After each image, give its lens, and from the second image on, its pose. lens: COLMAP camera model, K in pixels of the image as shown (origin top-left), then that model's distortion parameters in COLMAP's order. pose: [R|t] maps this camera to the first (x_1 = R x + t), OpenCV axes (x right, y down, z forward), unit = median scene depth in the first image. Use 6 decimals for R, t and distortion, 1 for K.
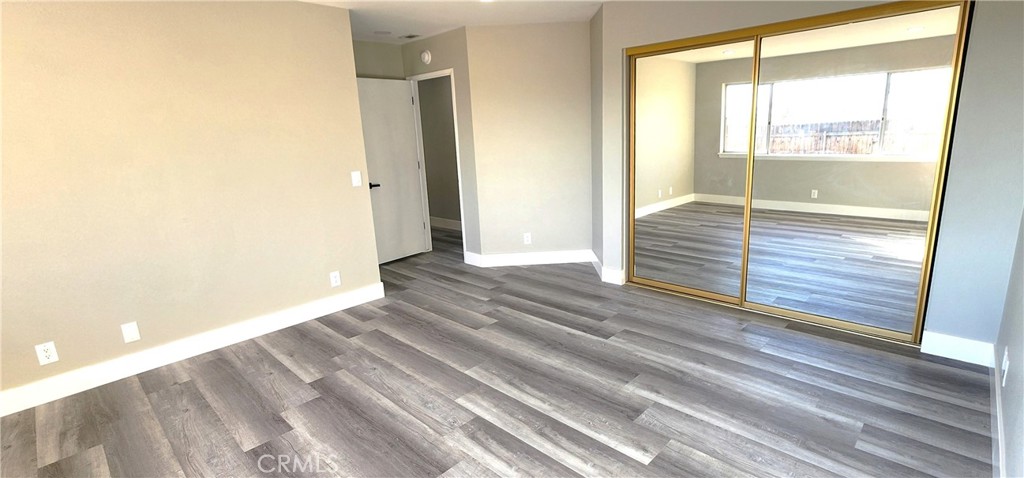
lens RADIAL K [[462.9, 0, 512.0], [0, 462.9, 239.0], [0, 0, 1]] dist [-0.000446, -0.000518]
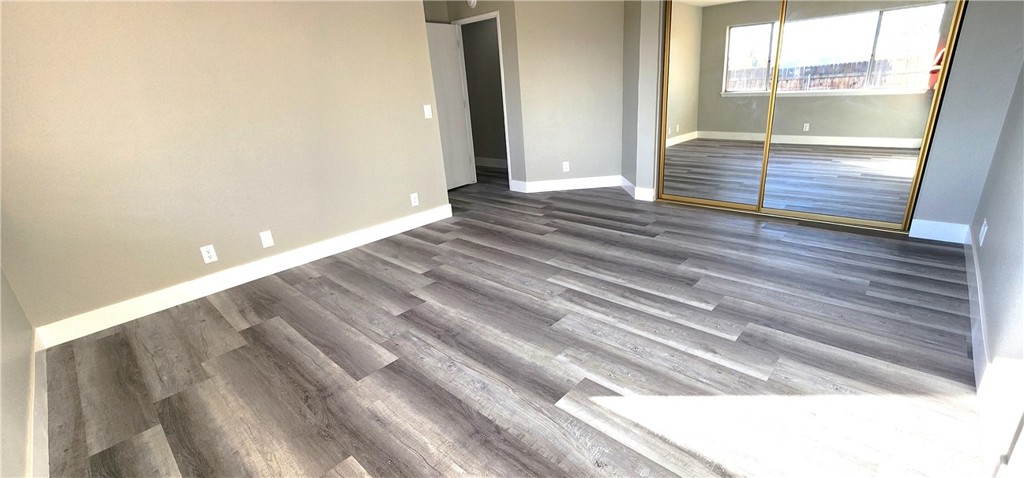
lens RADIAL K [[426.9, 0, 517.3], [0, 426.9, 239.1], [0, 0, 1]] dist [0.000624, 0.000374]
pose [[0.999424, -0.027631, 0.019677, -0.187035], [0.025200, 0.993094, 0.114586, 0.087589], [-0.022707, -0.114025, 0.993218, -0.117350]]
